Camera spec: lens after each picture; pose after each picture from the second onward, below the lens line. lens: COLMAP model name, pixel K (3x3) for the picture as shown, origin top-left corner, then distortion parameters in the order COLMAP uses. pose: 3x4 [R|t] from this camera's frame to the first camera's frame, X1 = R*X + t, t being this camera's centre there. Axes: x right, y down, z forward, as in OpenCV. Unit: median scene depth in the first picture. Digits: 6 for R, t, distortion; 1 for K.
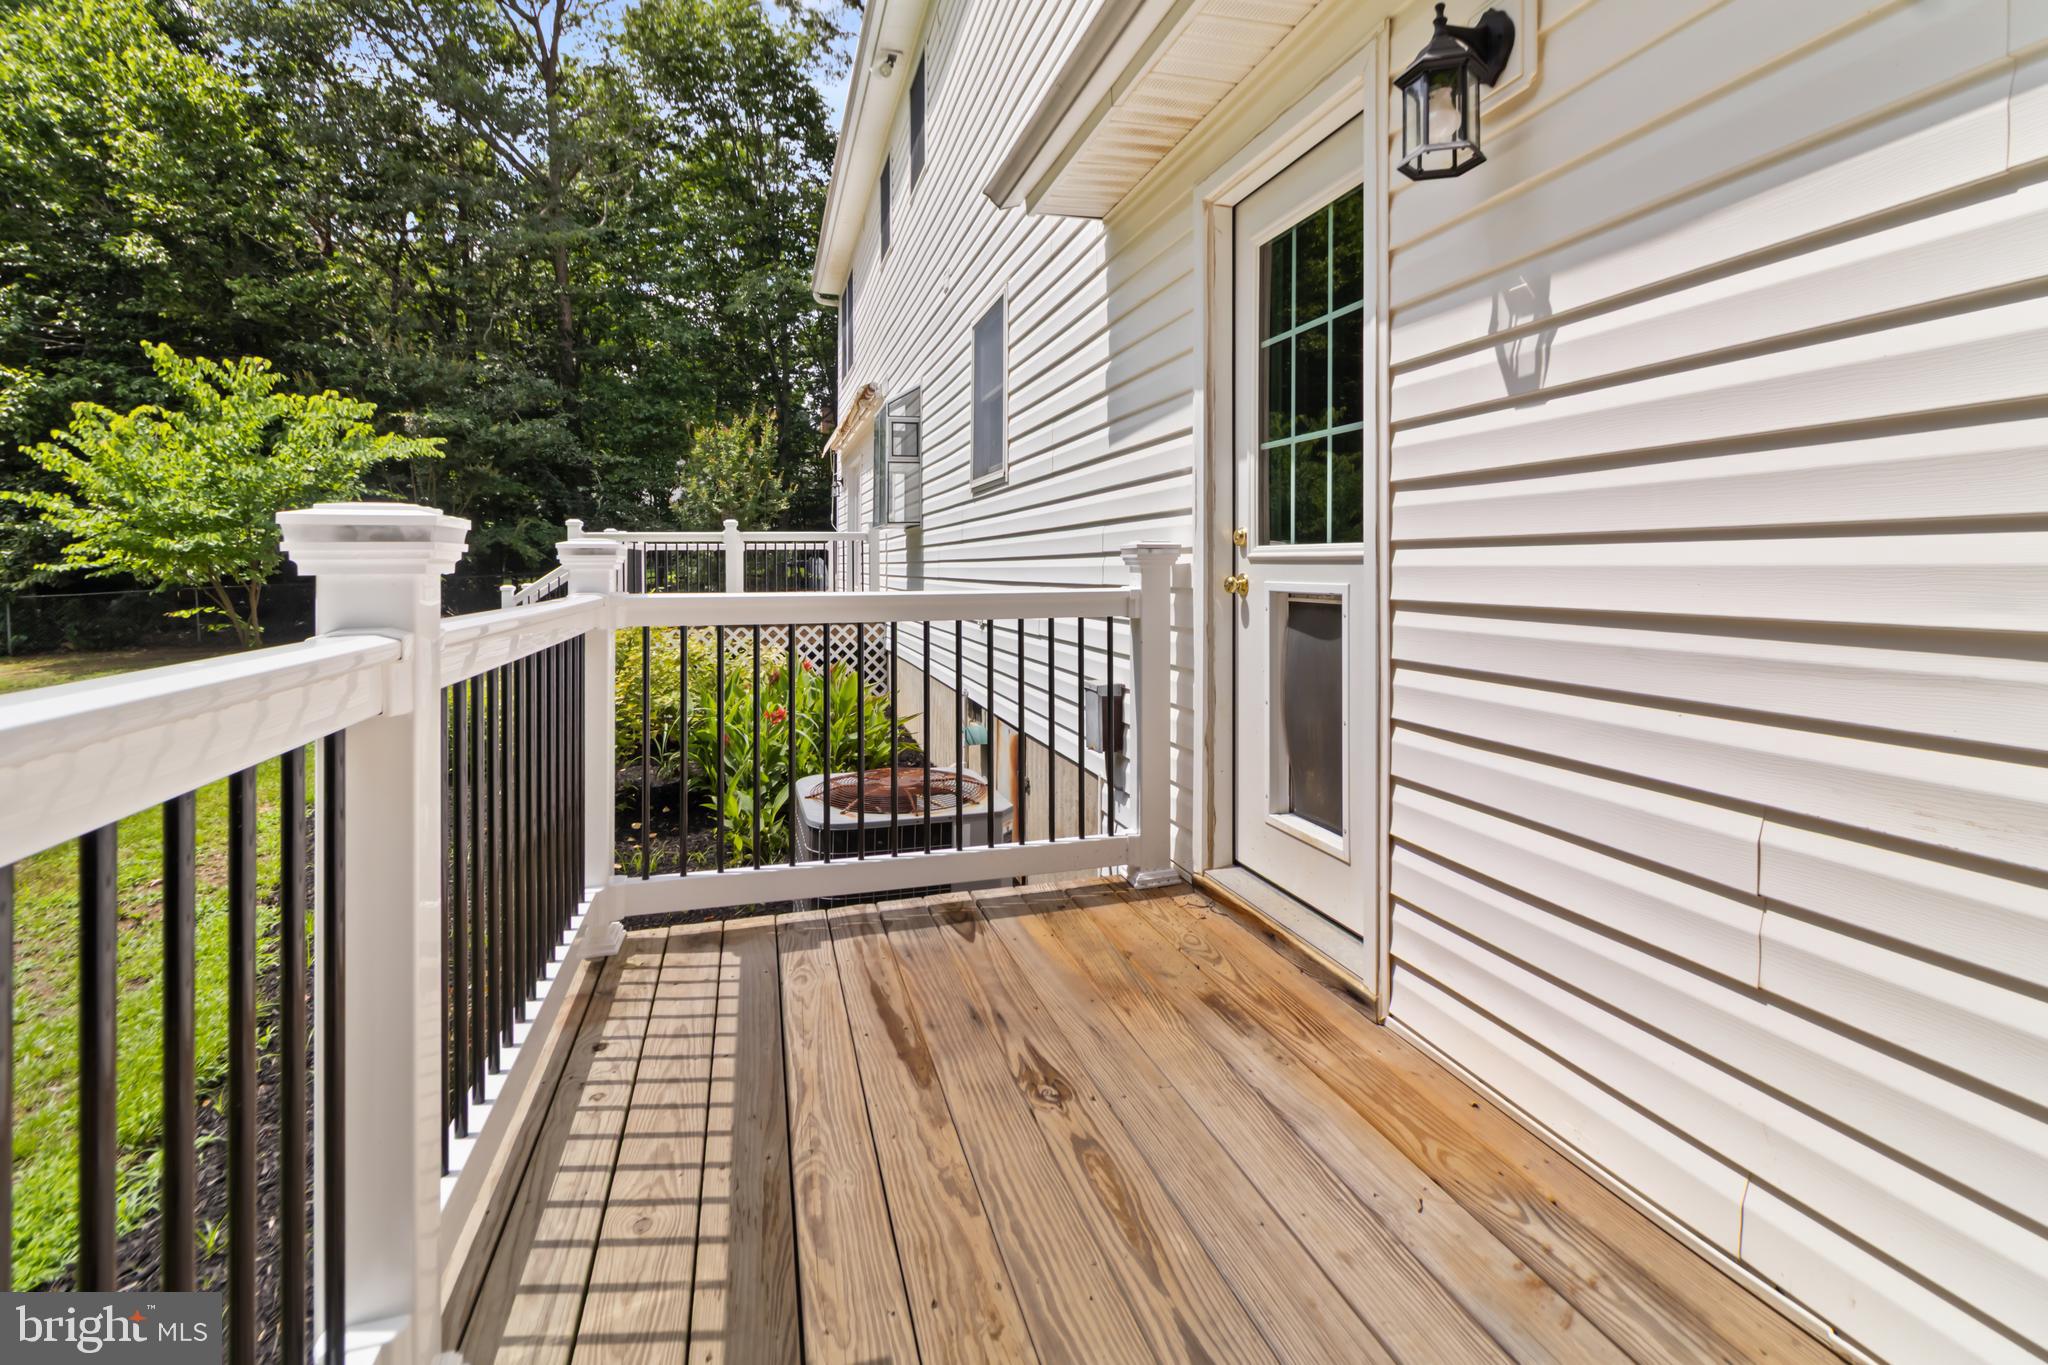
lens RADIAL K [[963.5, 0, 1069.7], [0, 963.5, 550.6], [0, 0, 1]] dist [0.001949, 0.000080]
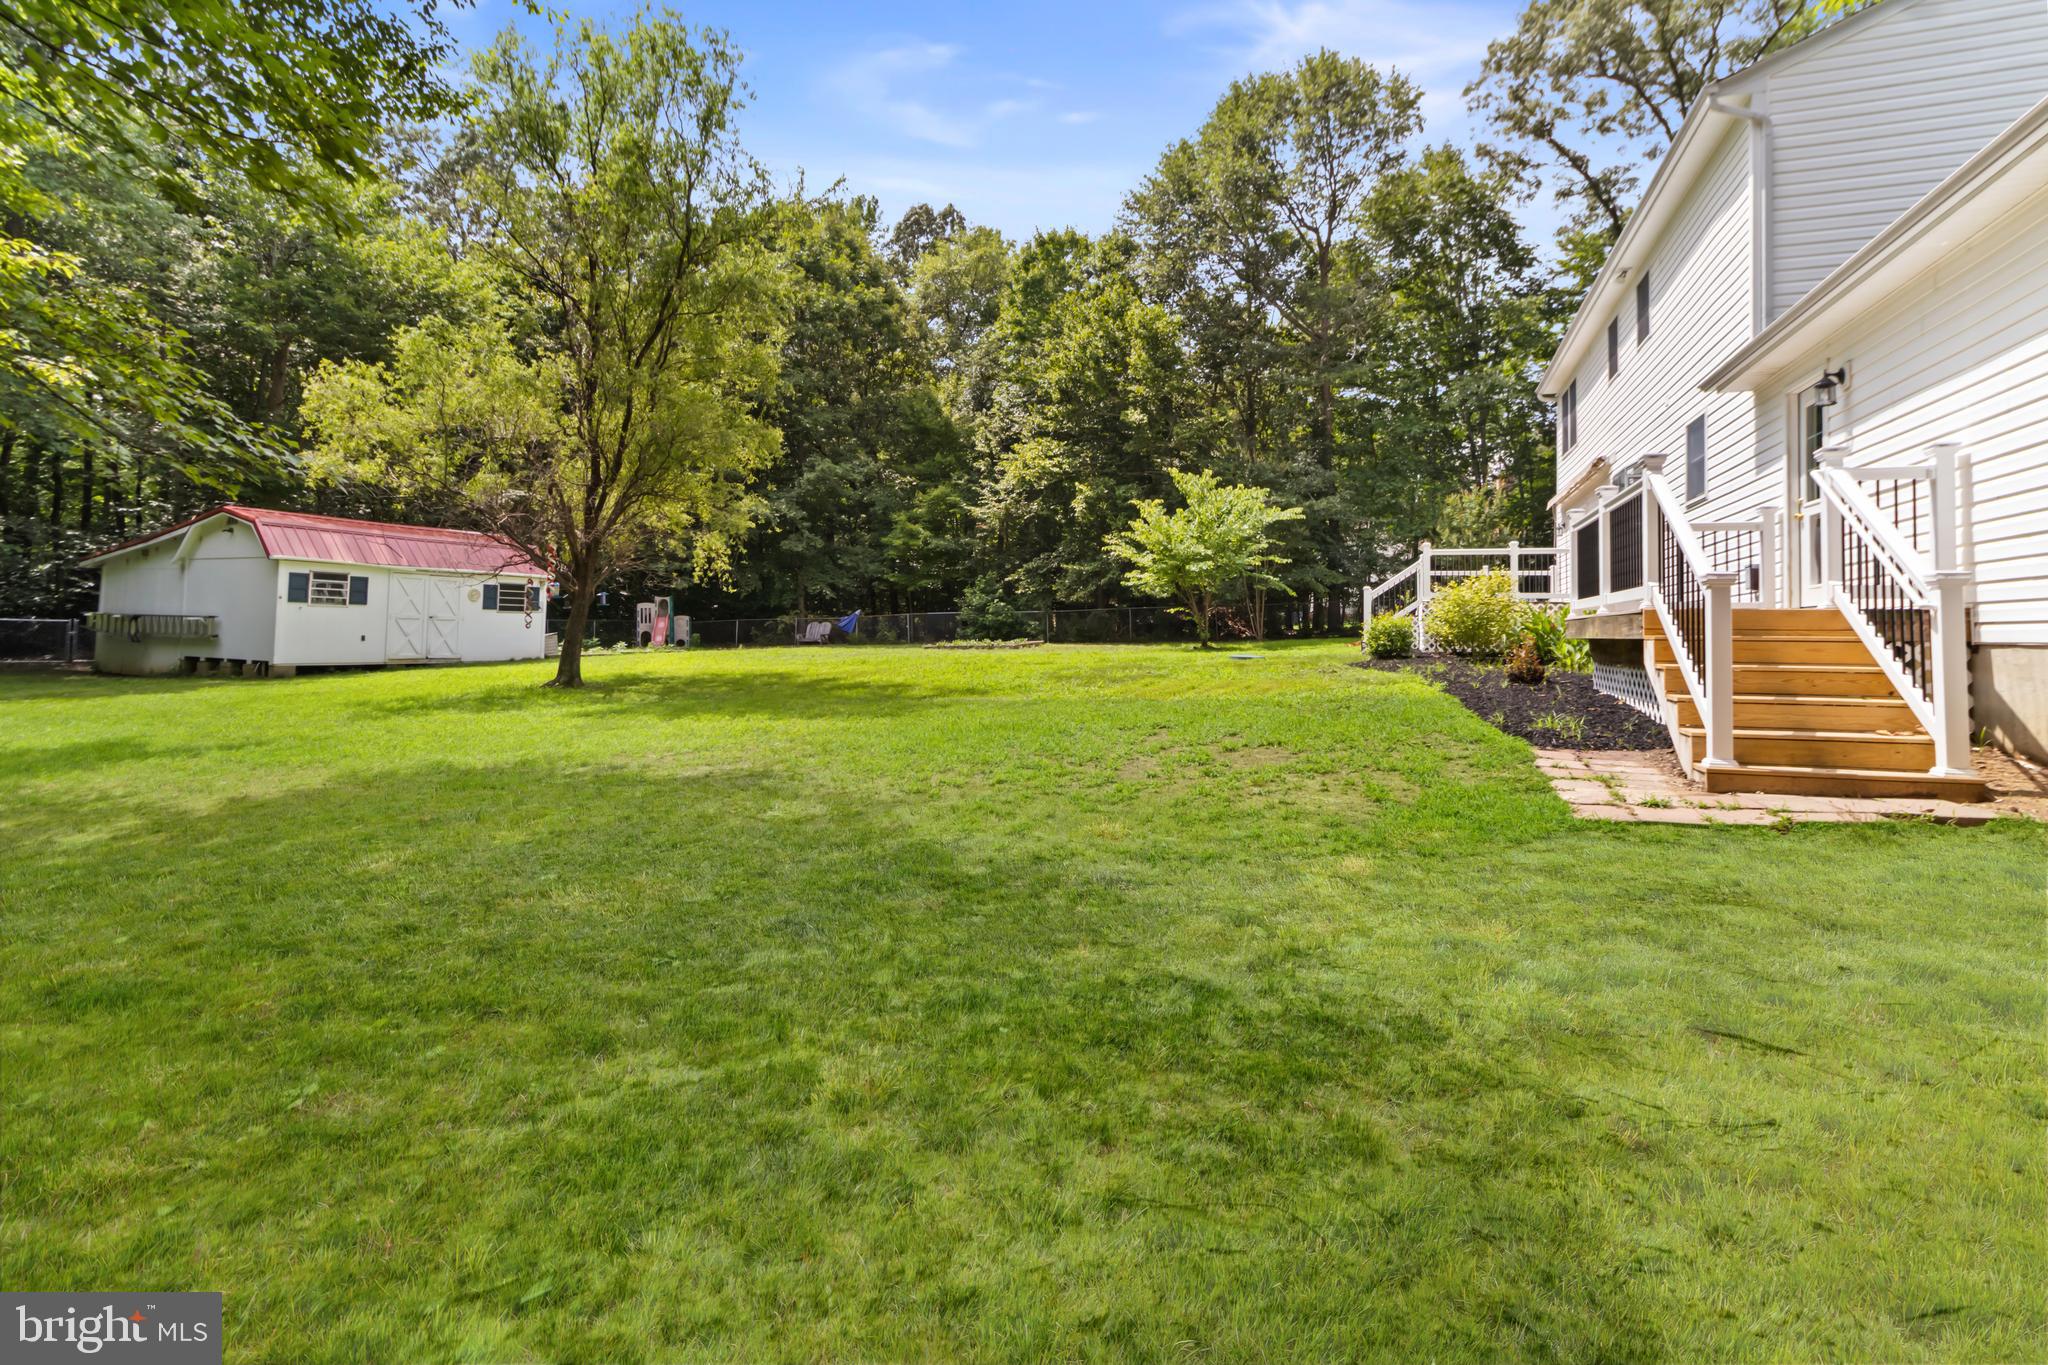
lens RADIAL K [[927.9, 0, 1068.4], [0, 927.9, 589.2], [0, 0, 1]] dist [-0.016801, -0.000086]
pose [[0.788690, 0.001100, -0.614790, 0.045936], [-0.022206, 0.999397, -0.026699, 0.133666], [0.614390, 0.034709, 0.788239, -0.923452]]
